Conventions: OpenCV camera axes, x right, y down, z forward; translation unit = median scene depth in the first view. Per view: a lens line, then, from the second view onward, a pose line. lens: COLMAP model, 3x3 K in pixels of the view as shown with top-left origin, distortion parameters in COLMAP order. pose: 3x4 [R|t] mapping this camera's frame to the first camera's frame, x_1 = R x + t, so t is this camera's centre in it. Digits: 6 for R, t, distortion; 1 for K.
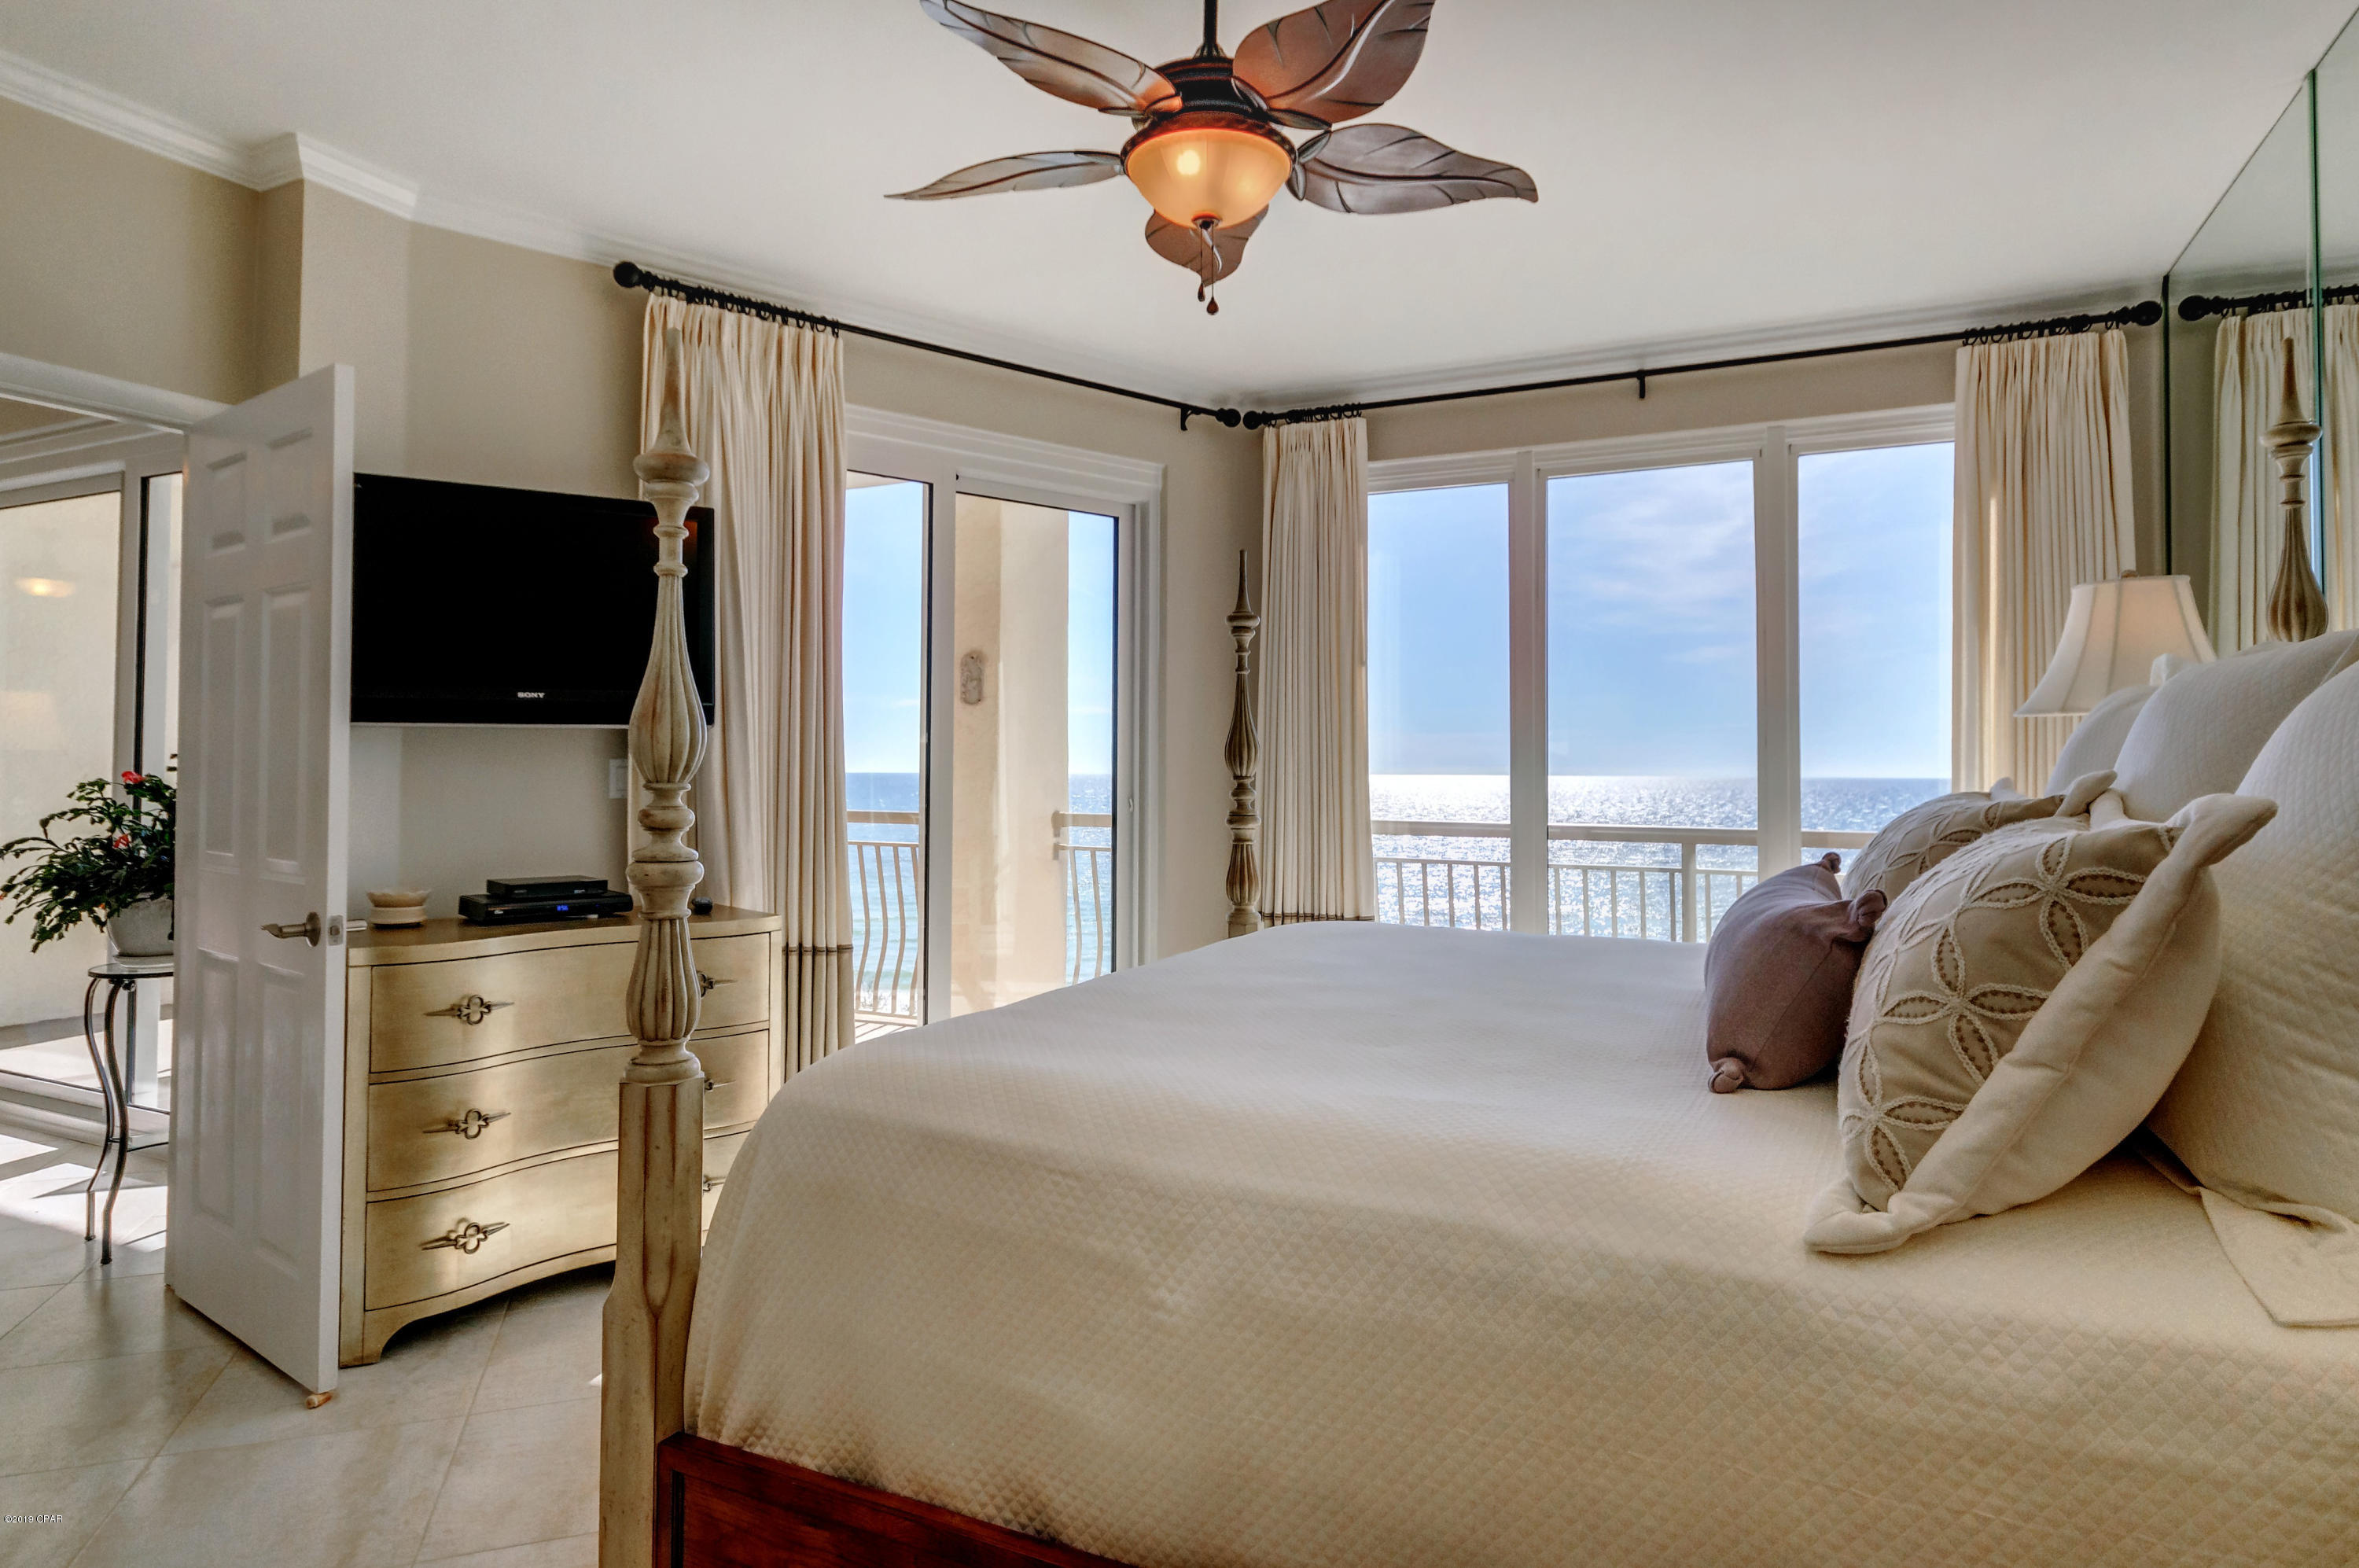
lens RADIAL K [[1295.5, 0, 1185.1], [0, 1295.5, 742.0], [0, 0, 1]] dist [0.000655, -0.000061]
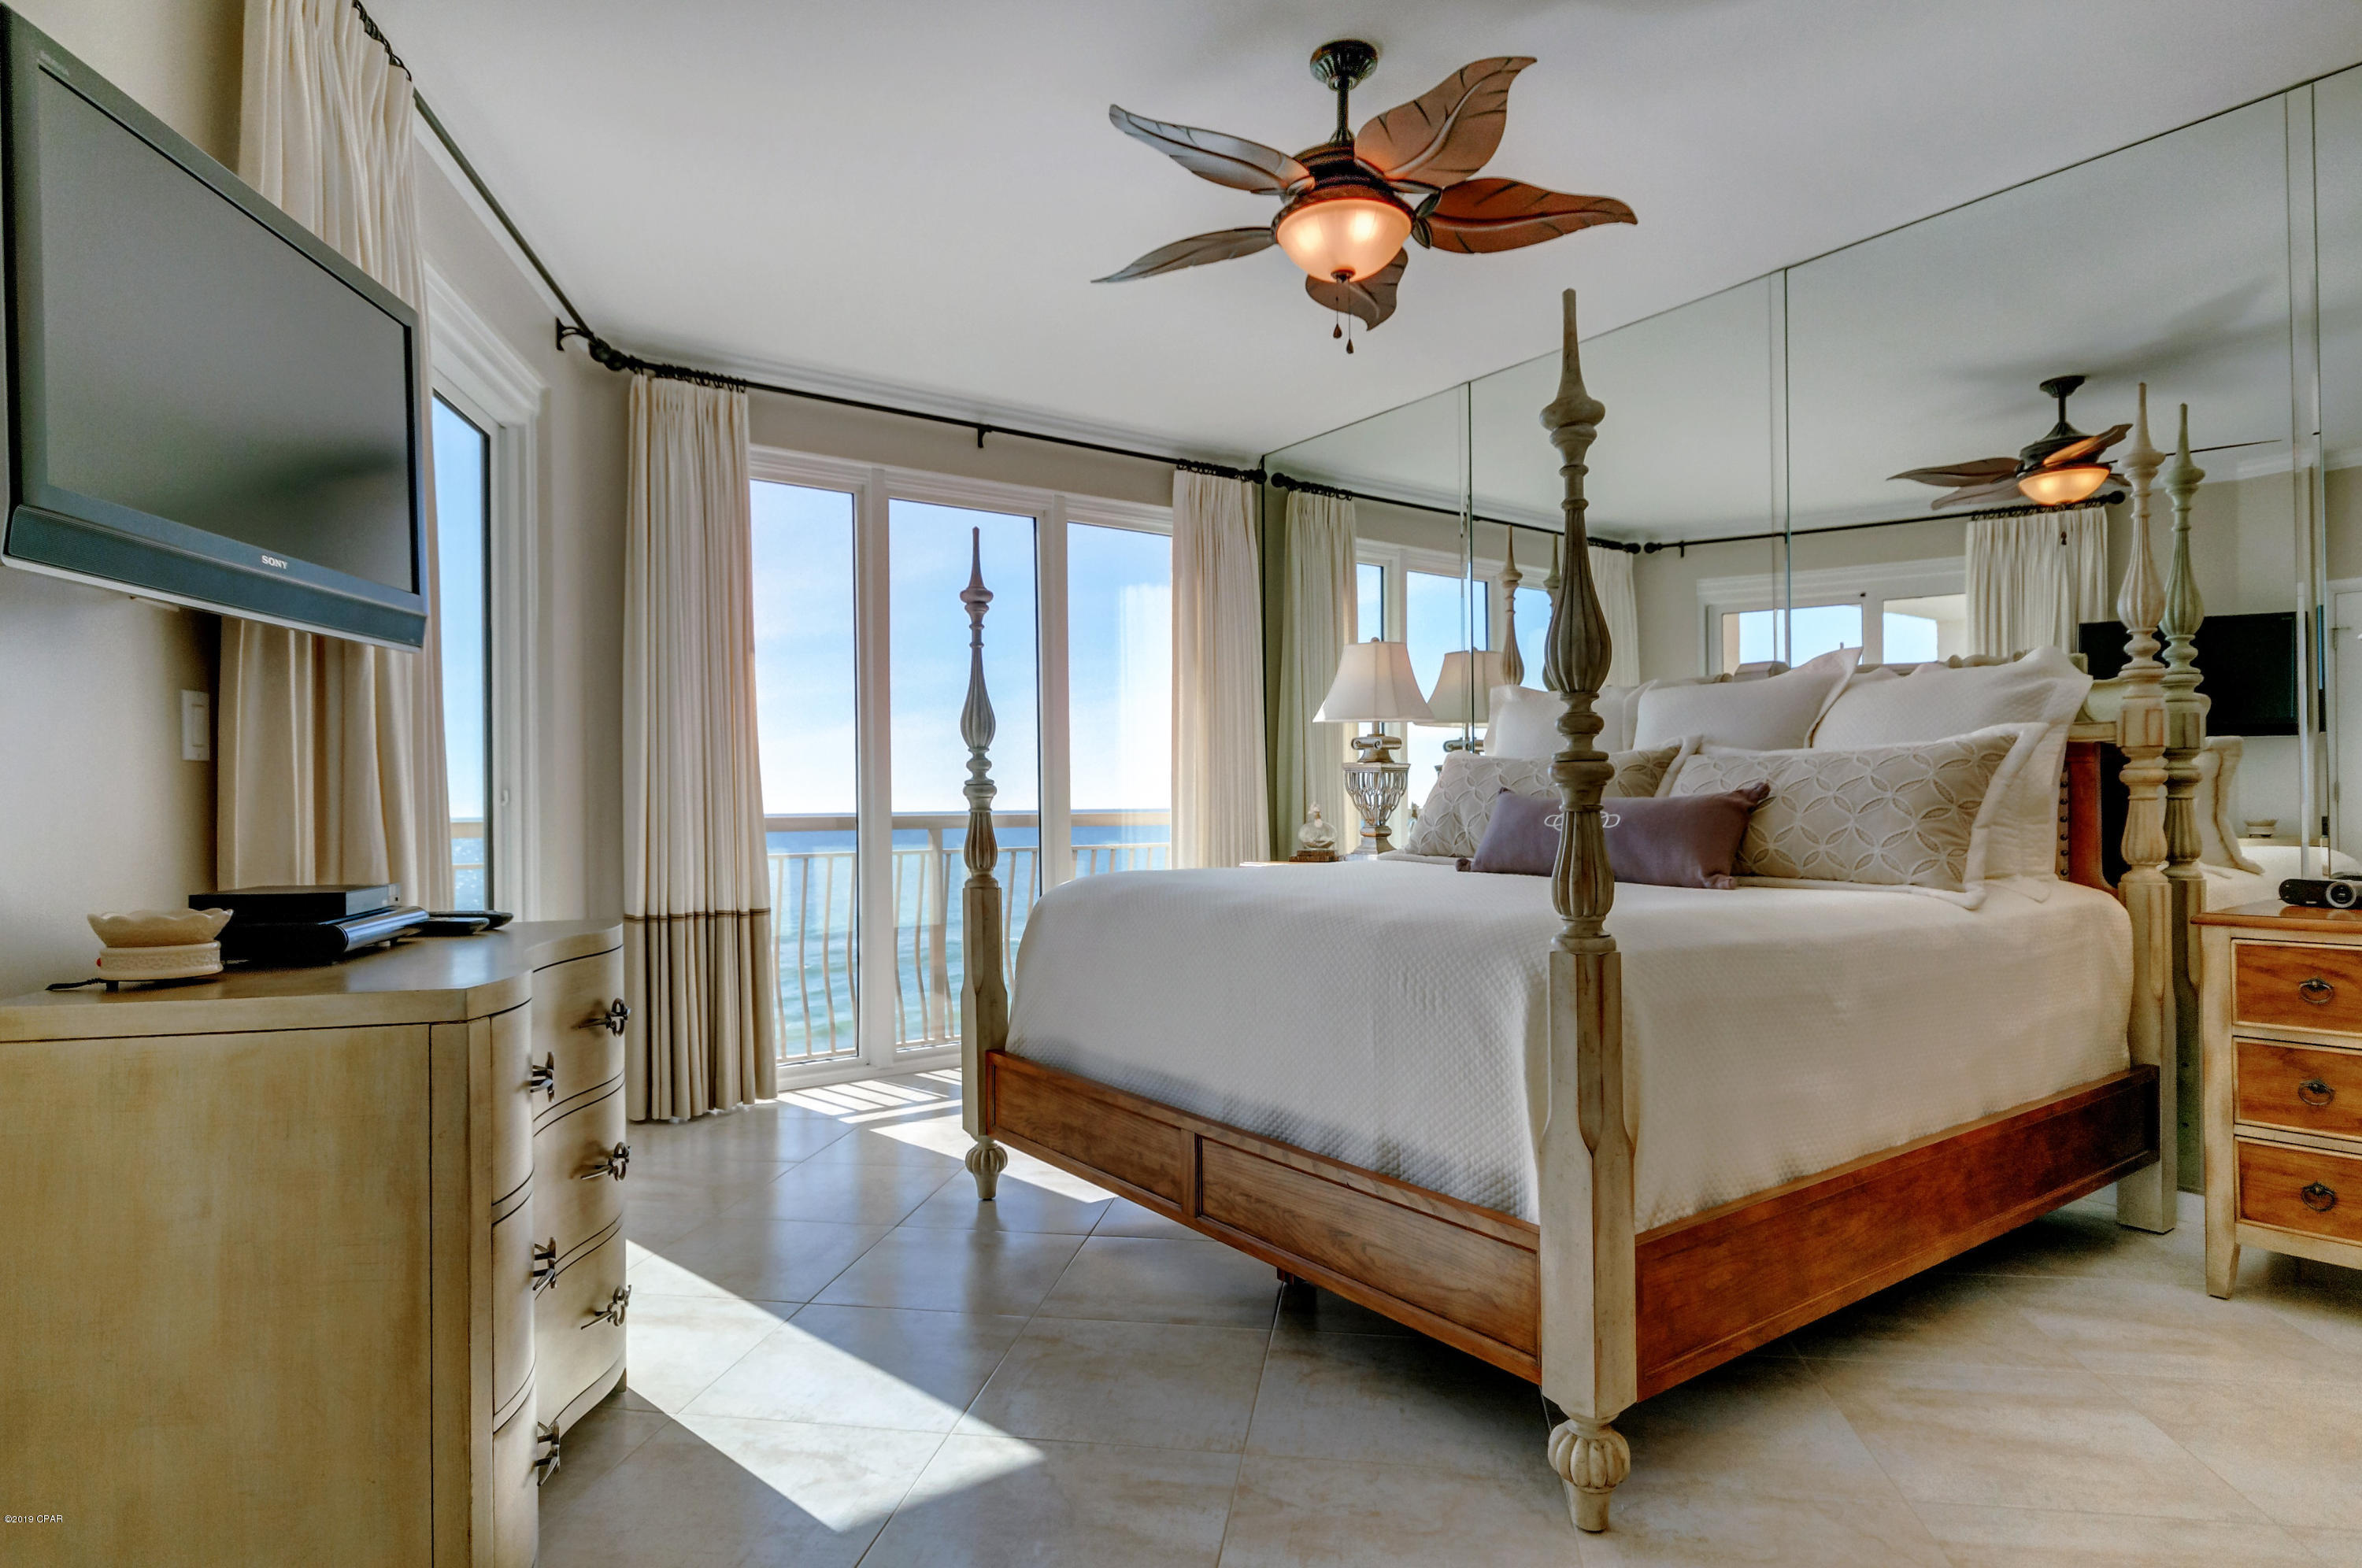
lens RADIAL K [[1295.5, 0, 1181.0], [0, 1295.5, 784.0], [0, 0, 1]] dist [-0.000159, -0.000222]
pose [[0.487695, 0.006147, 0.872993, -0.633826], [-0.002163, 0.999981, -0.005833, 0.048049], [-0.873011, 0.000956, 0.487699, 0.301149]]
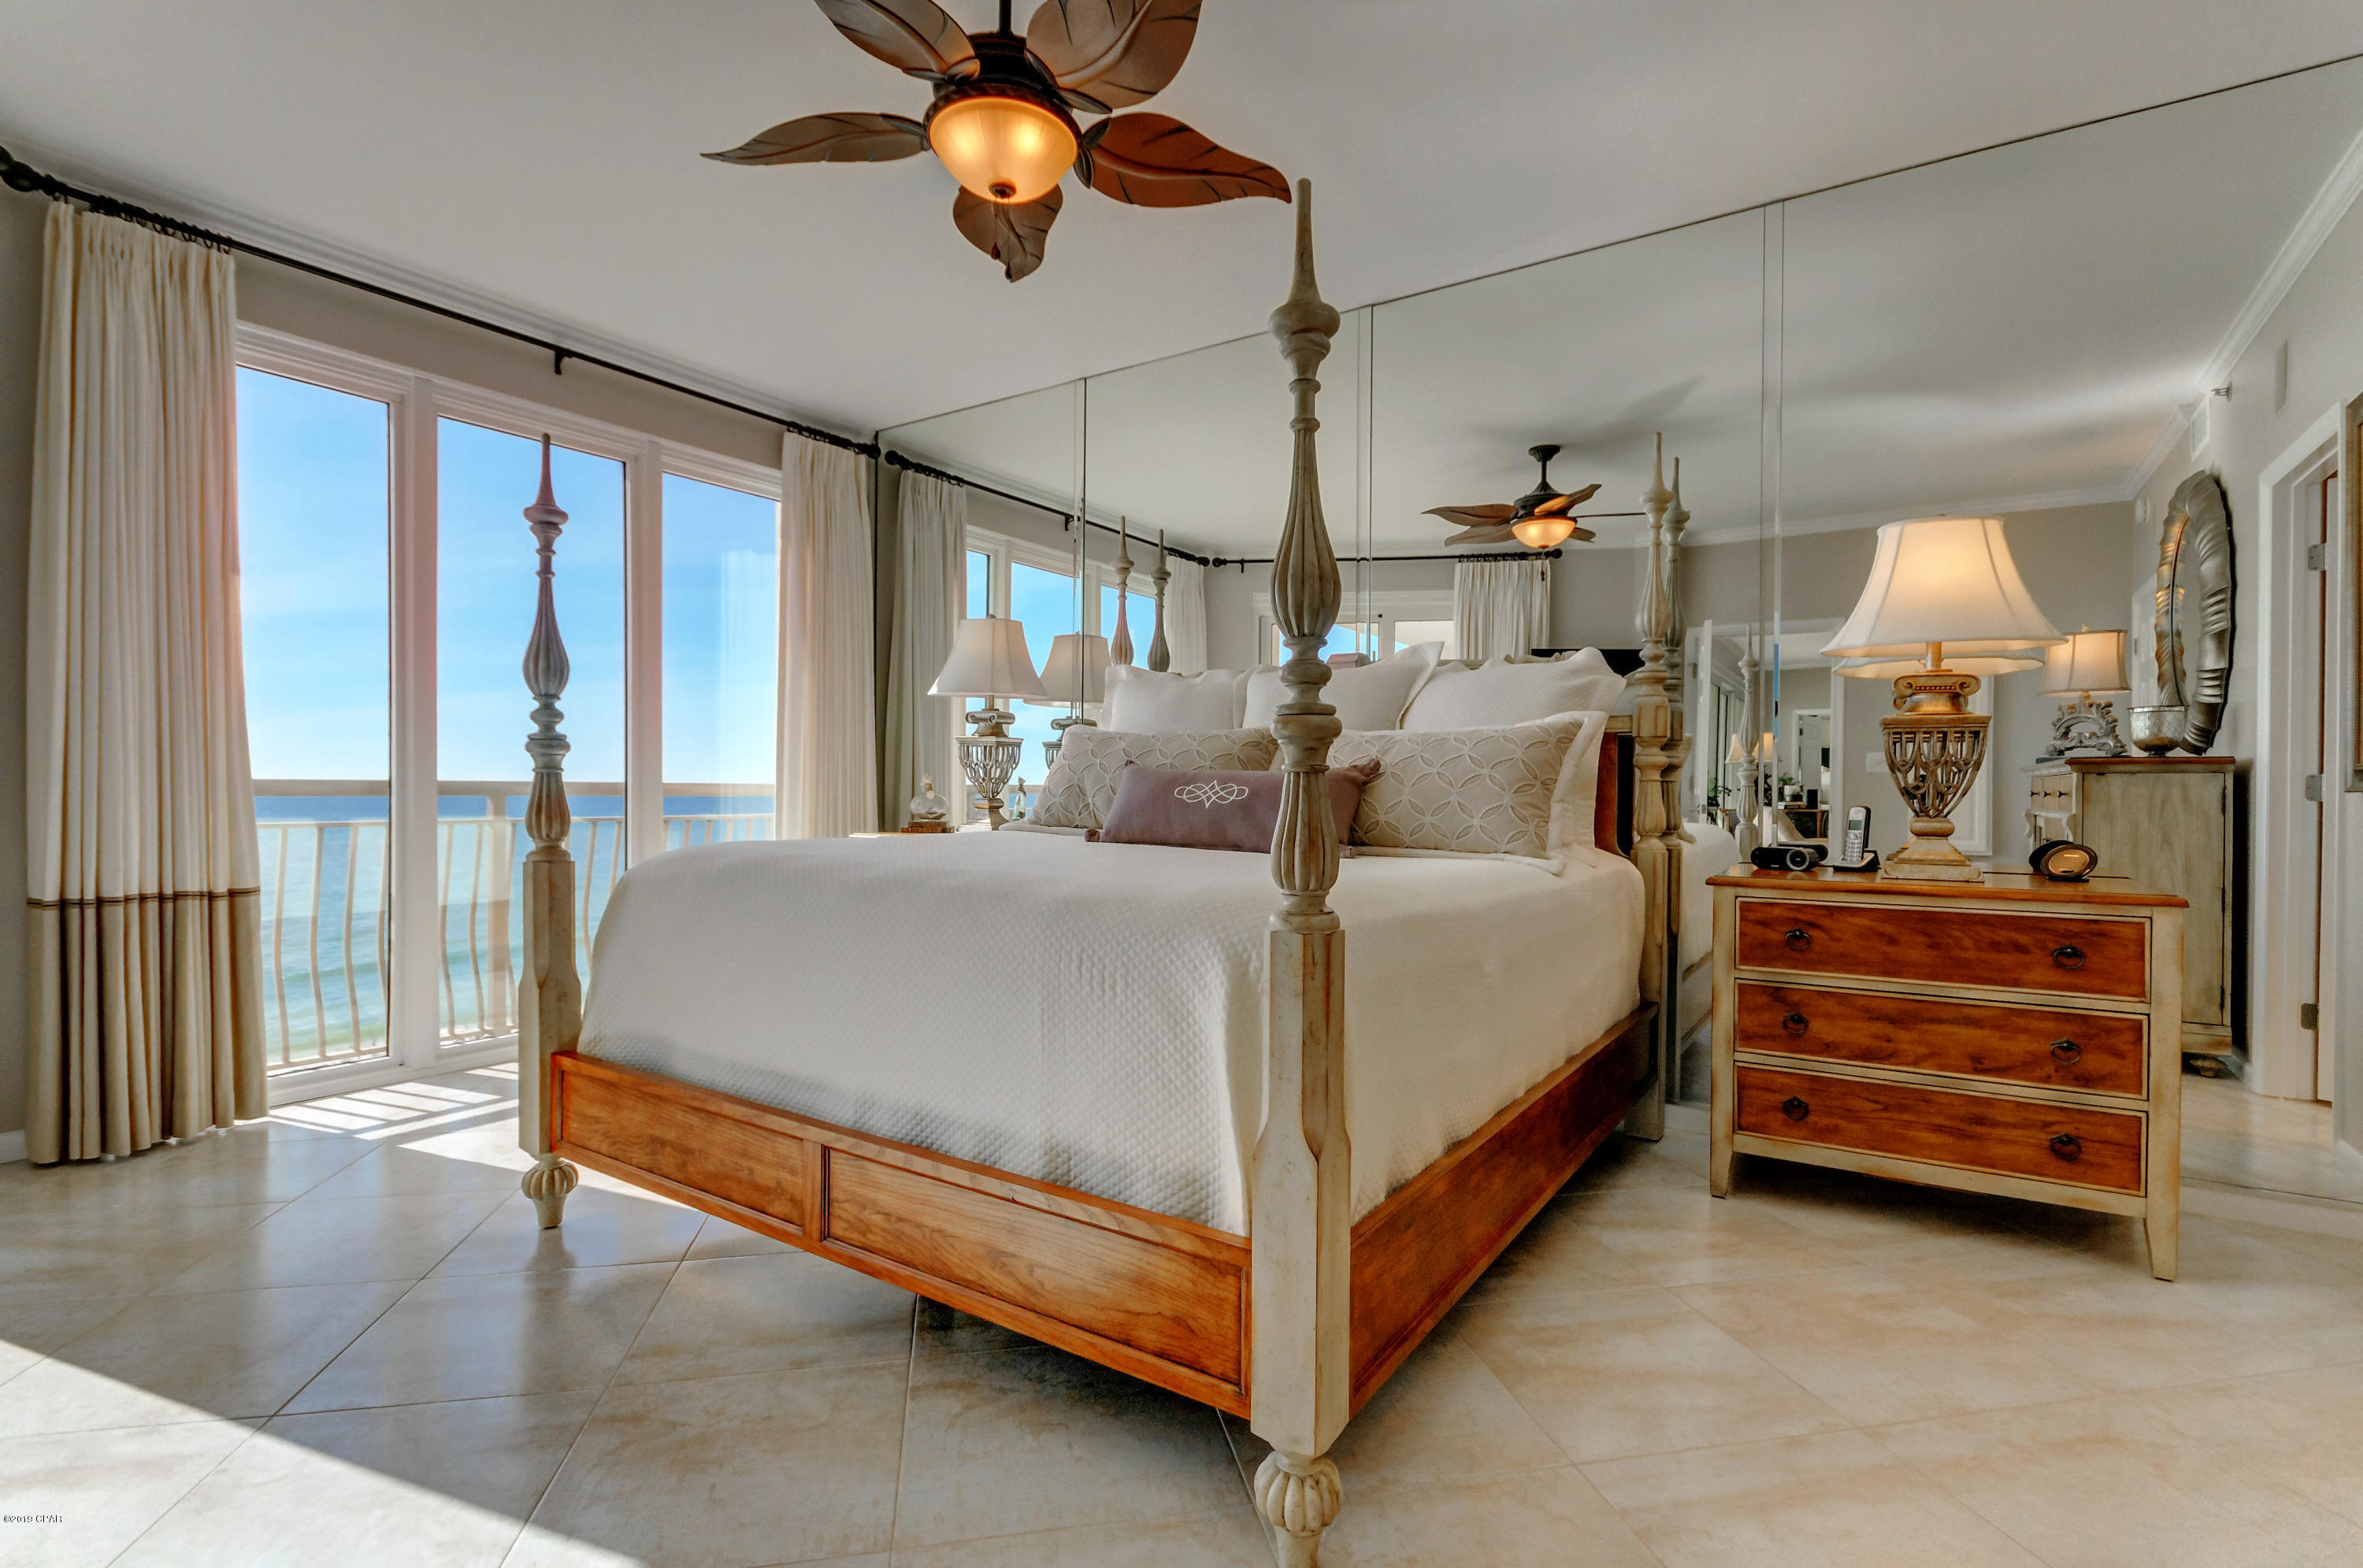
lens RADIAL K [[1100.7, 0, 1187.1], [0, 1100.7, 792.0], [0, 0, 1]] dist [-0.001197, -0.005948]
pose [[0.148426, -0.008391, 0.988888, -0.503288], [-0.022478, 0.999677, 0.011856, 0.057446], [-0.988668, -0.023988, 0.148189, 0.389628]]
